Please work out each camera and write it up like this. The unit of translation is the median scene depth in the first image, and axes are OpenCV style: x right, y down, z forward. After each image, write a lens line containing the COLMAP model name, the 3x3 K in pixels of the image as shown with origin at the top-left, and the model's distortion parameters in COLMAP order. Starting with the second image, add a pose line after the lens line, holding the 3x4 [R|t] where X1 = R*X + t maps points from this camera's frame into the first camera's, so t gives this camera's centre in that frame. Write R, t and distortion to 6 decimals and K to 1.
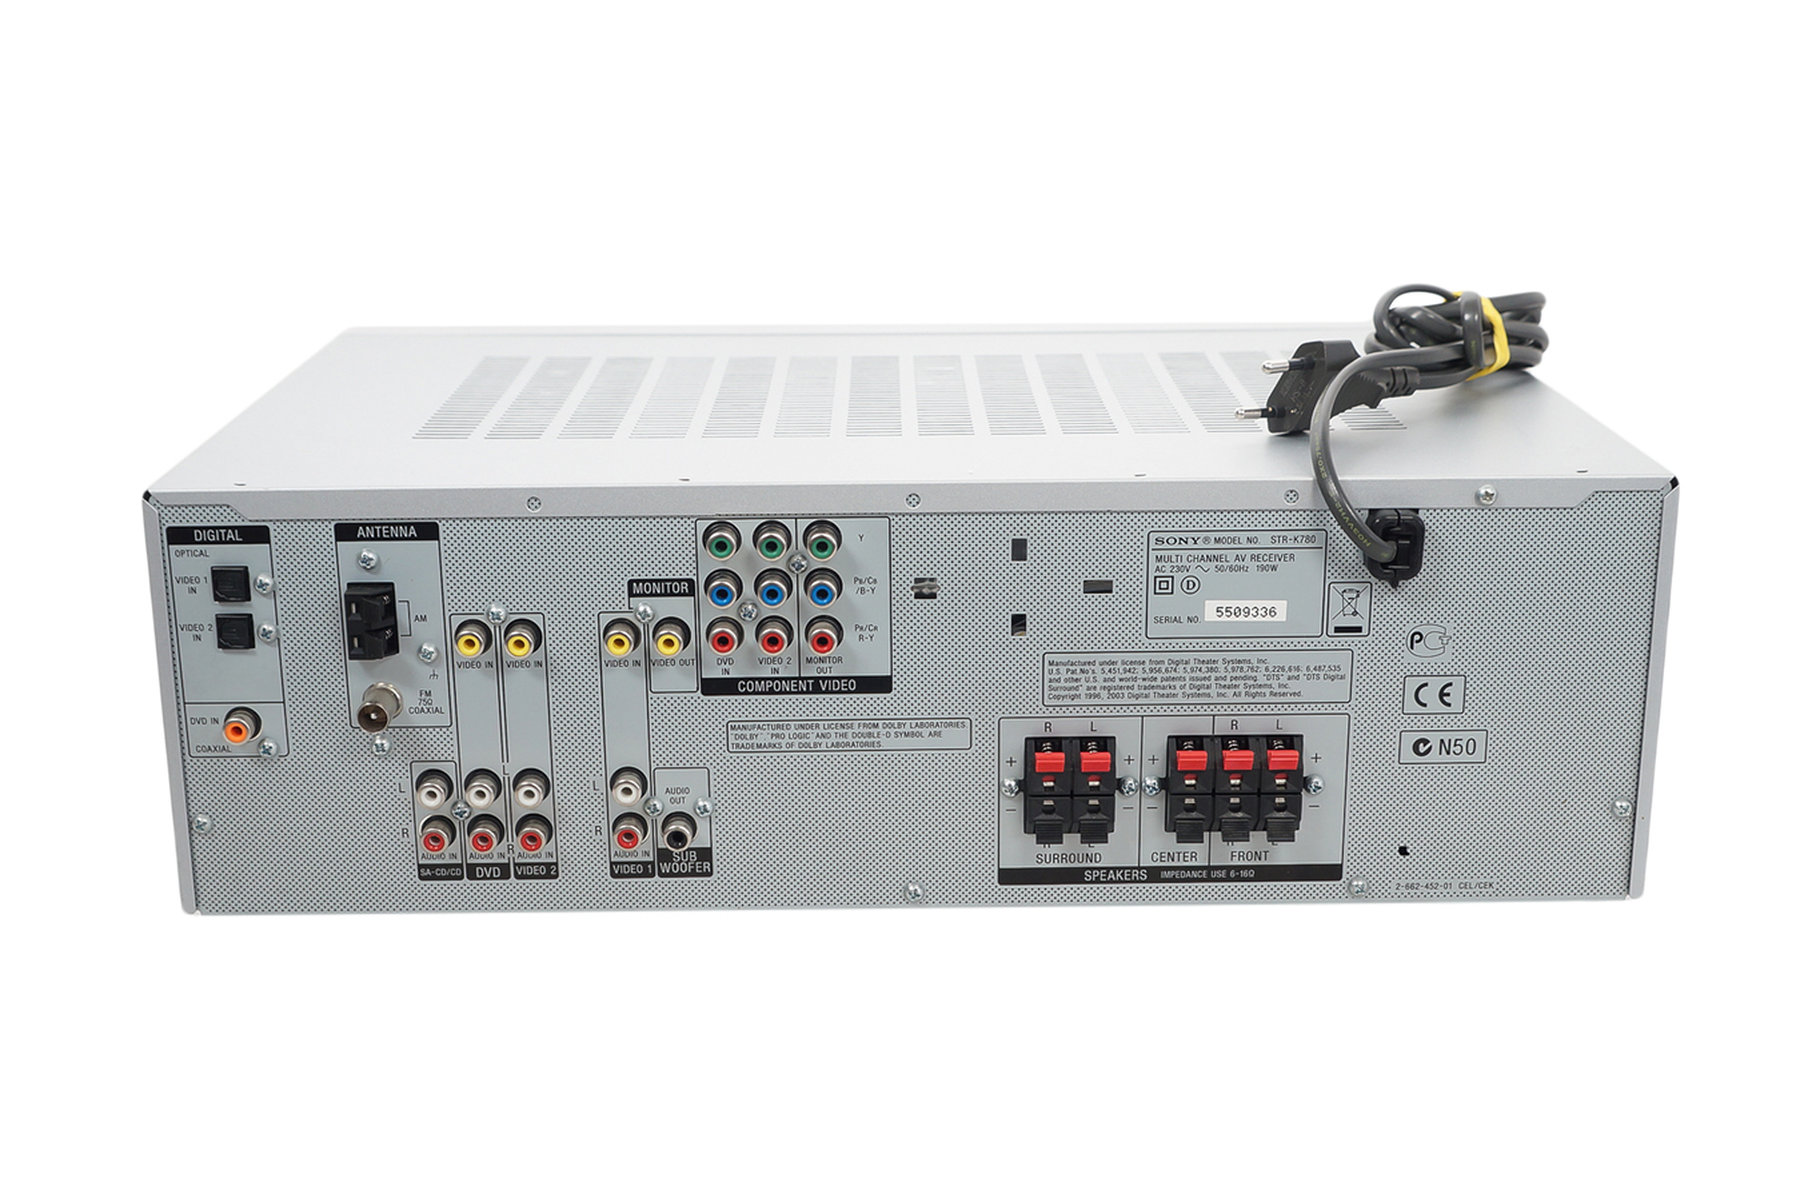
lens RADIAL K [[2287.4, 0, 900.8], [0, 2287.4, 598.6], [0, 0, 1]] dist [-0.037635, 0.000000]
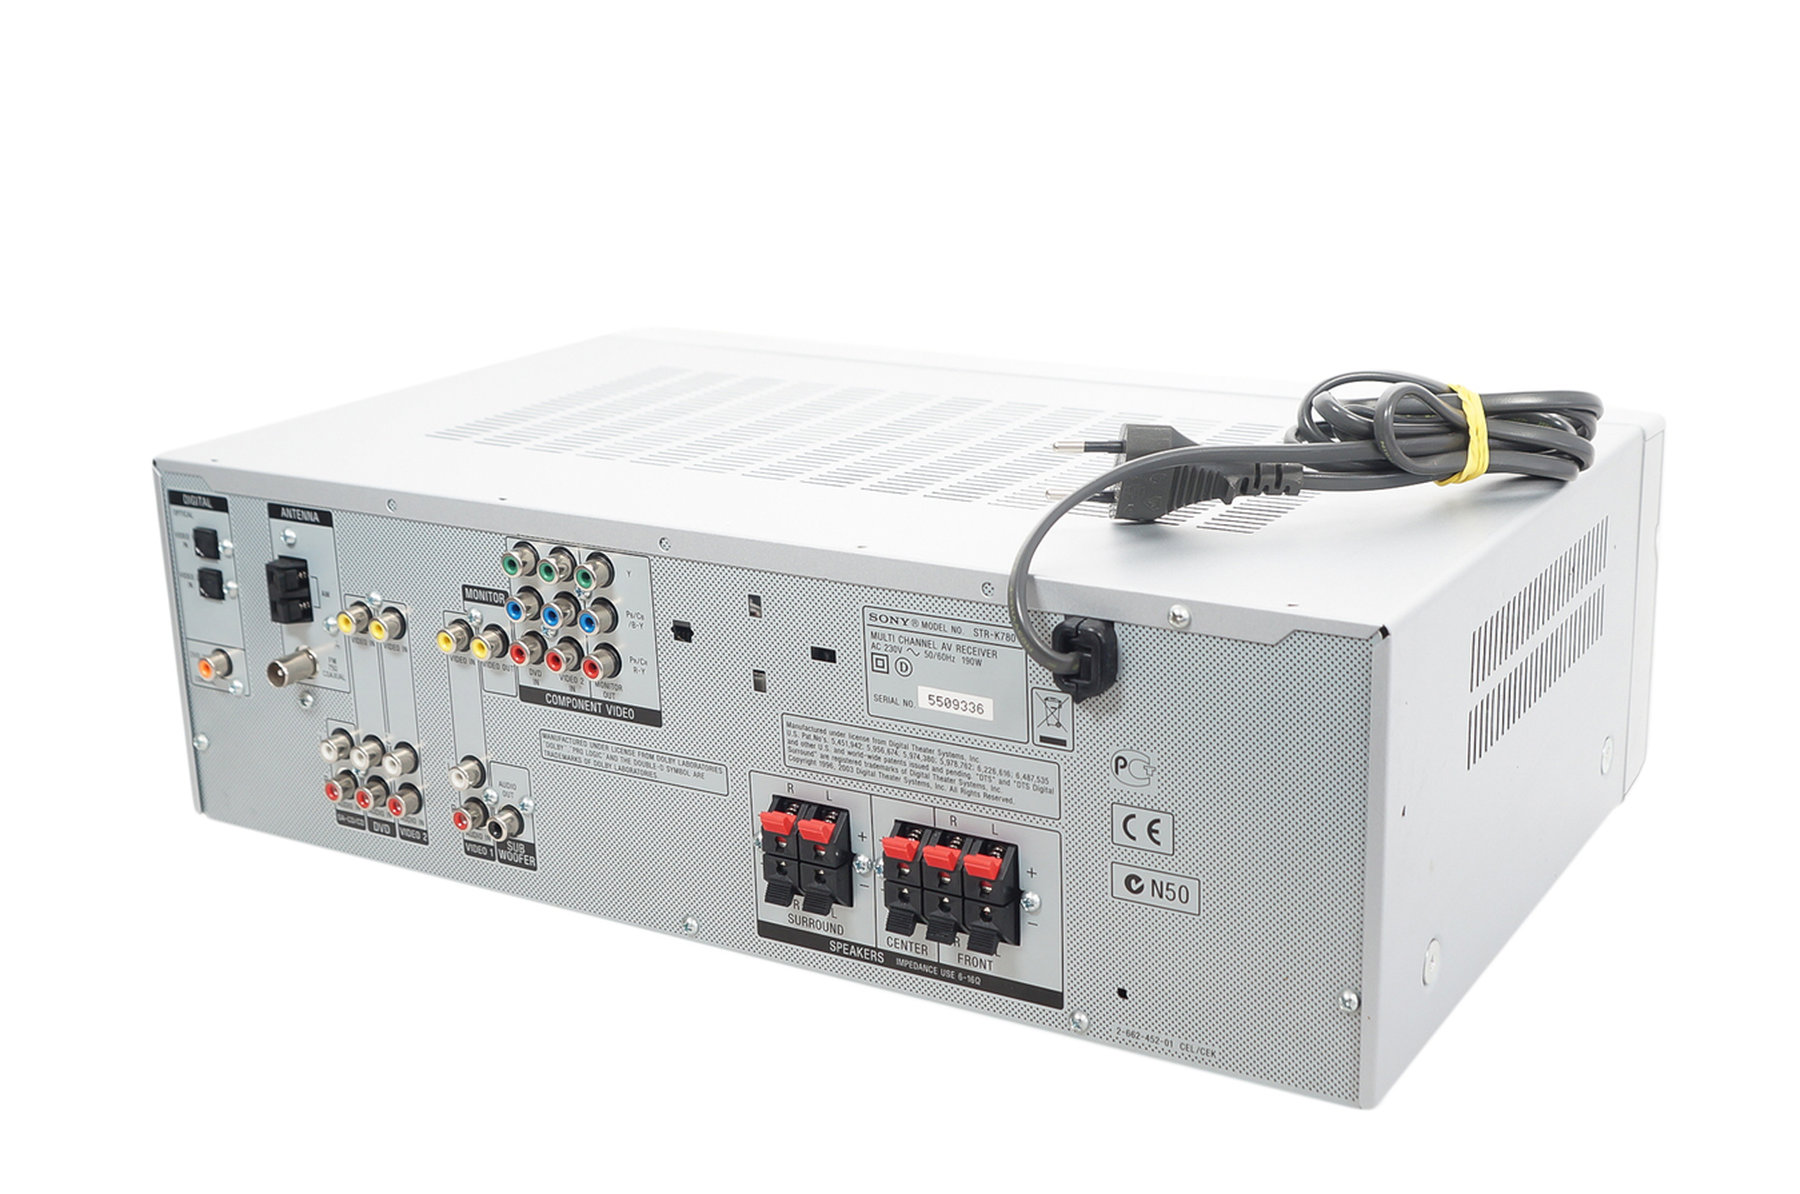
lens RADIAL K [[2287.4, 0, 900.7], [0, 2287.4, 596.0], [0, 0, 1]] dist [-0.037635, 0.000000]
pose [[0.845084, 0.134027, -0.517562, 0.609206], [-0.128998, 0.990583, 0.045889, -0.078194], [0.518838, 0.027984, 0.854414, 0.177963]]
